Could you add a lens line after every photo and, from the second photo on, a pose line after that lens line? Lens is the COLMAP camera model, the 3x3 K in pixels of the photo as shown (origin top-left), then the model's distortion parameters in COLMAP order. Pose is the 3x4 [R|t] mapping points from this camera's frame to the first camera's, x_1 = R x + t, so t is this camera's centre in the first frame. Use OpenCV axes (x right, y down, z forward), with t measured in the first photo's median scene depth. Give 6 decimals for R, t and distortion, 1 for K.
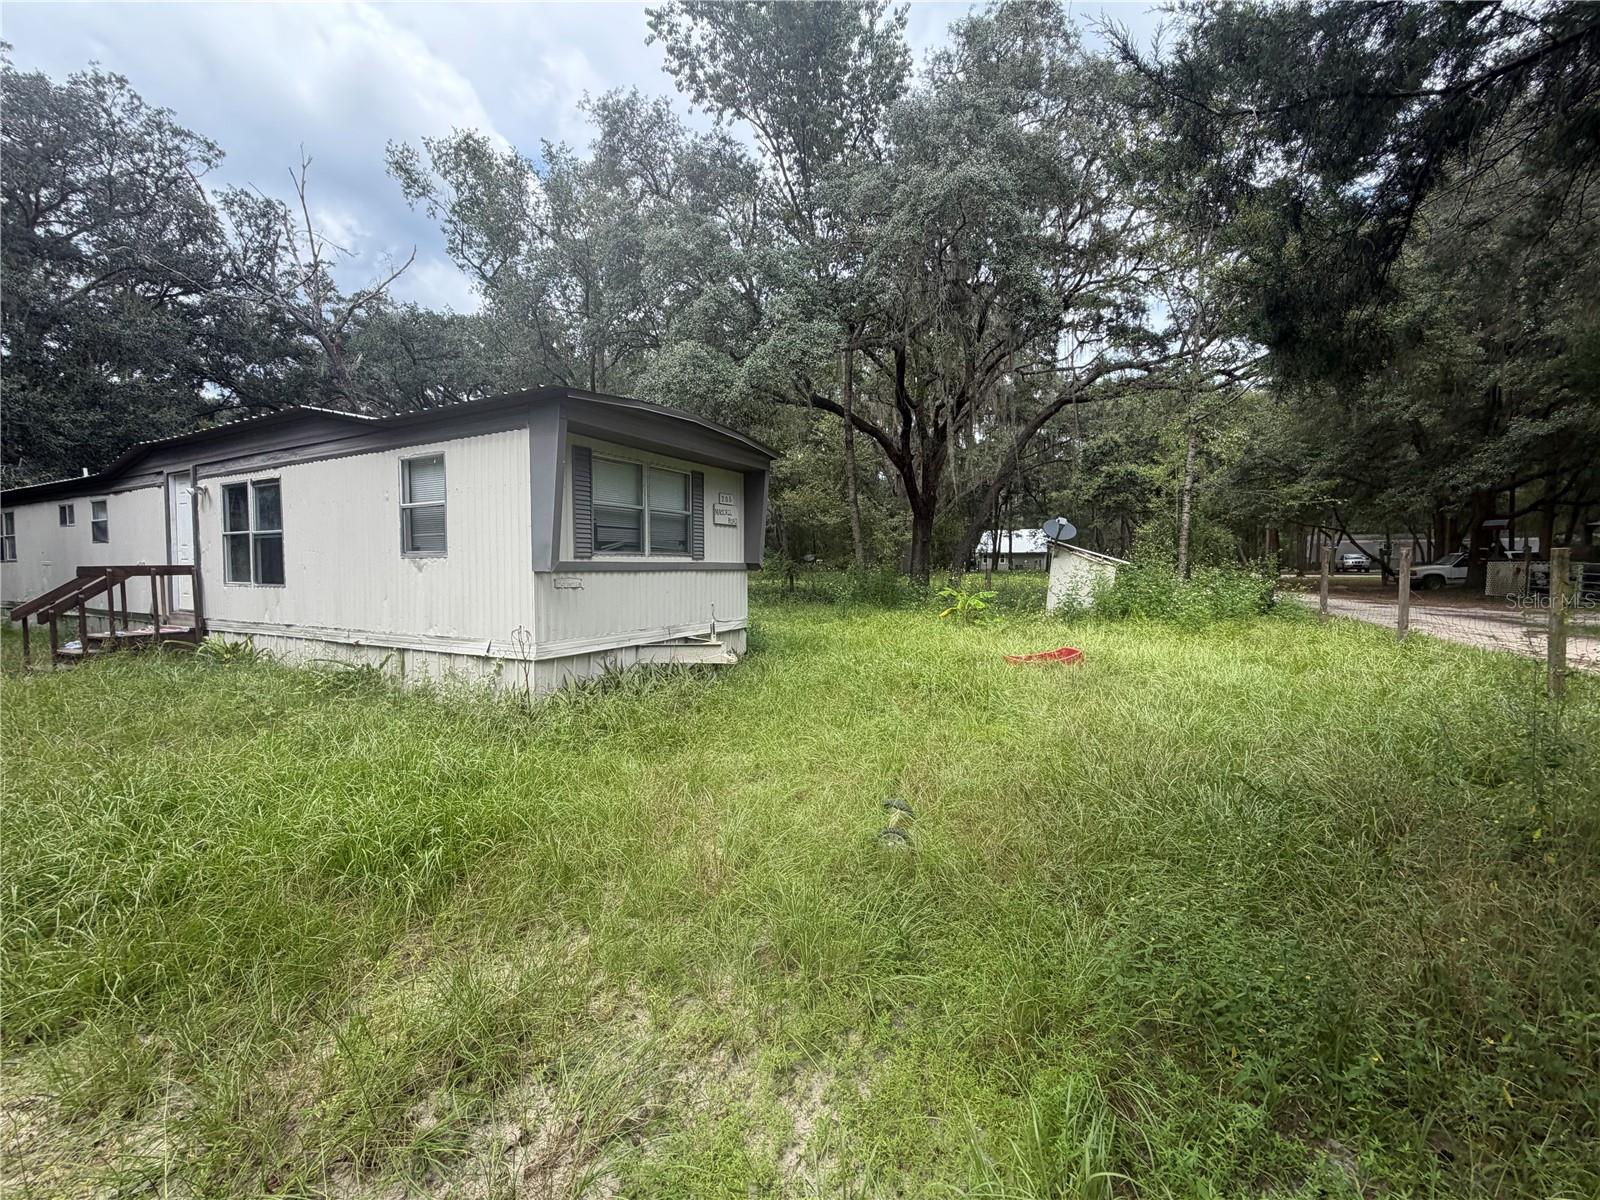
lens RADIAL K [[636.8, 0, 800.3], [0, 636.8, 595.2], [0, 0, 1]] dist [-0.003073, 0.000307]
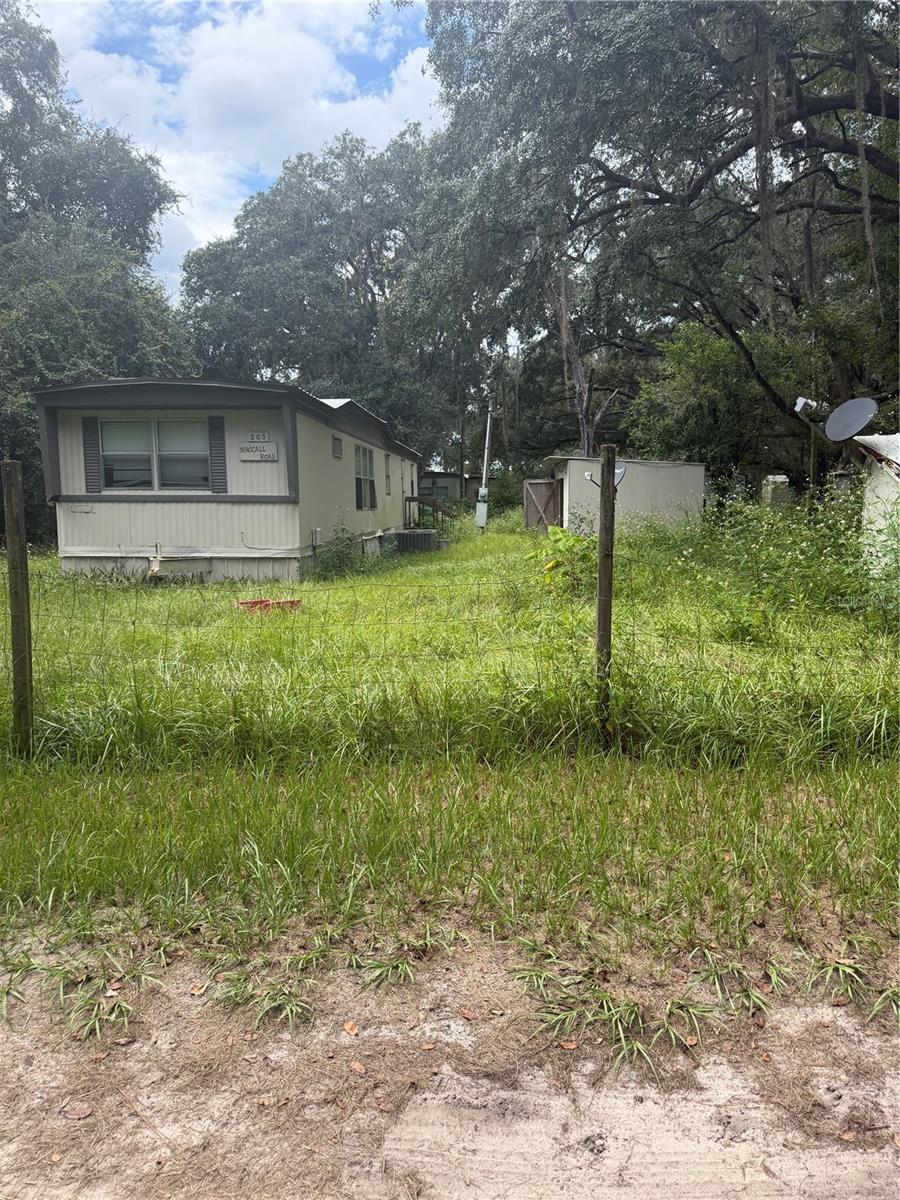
lens RADIAL K [[833.7, 0, 455.5], [0, 833.7, 609.3], [0, 0, 1]] dist [0.020353, -0.029229]
pose [[0.421908, 0.114647, -0.899361, 1.235392], [-0.042744, 0.993385, 0.106581, -0.021300], [0.905631, -0.006525, 0.424017, 0.638834]]
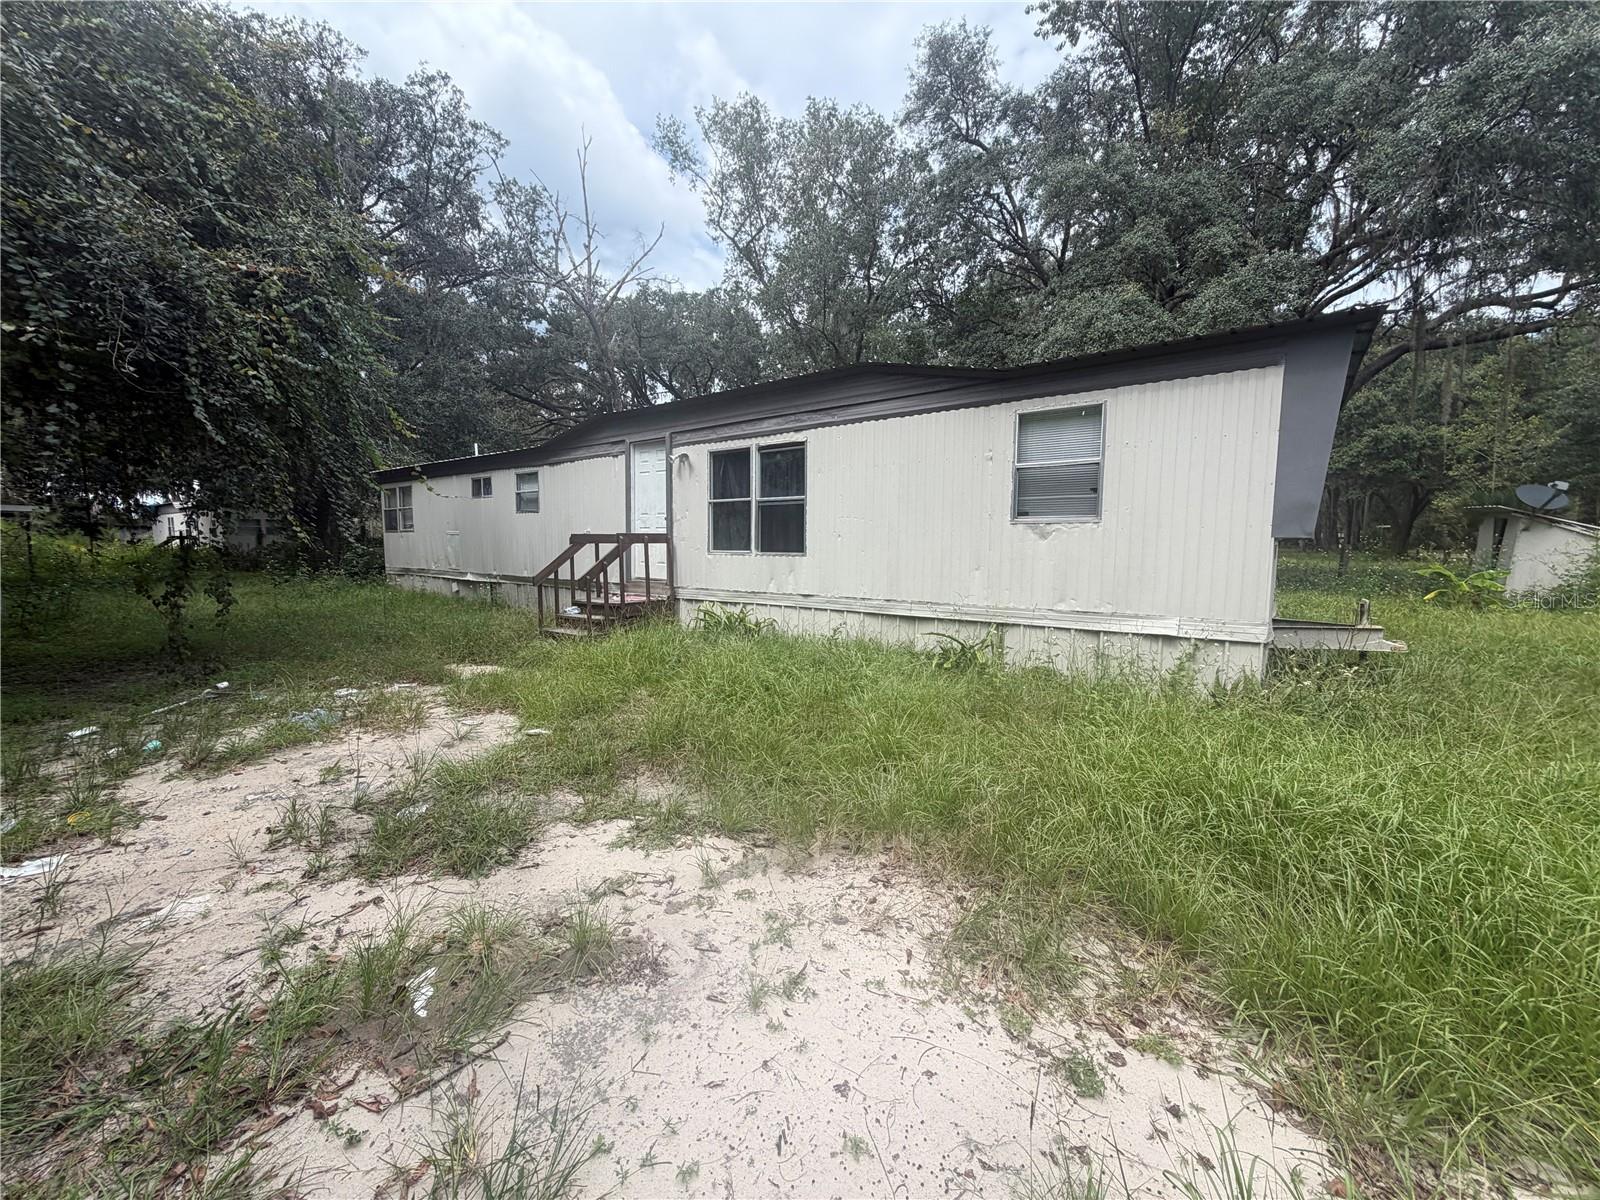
lens RADIAL K [[636.8, 0, 800.9], [0, 636.8, 597.2], [0, 0, 1]] dist [-0.003073, 0.000307]
pose [[0.985979, 0.020257, -0.165636, -0.651440], [-0.013890, 0.999123, 0.039510, 0.011712], [0.166291, -0.036656, 0.985395, 0.047636]]
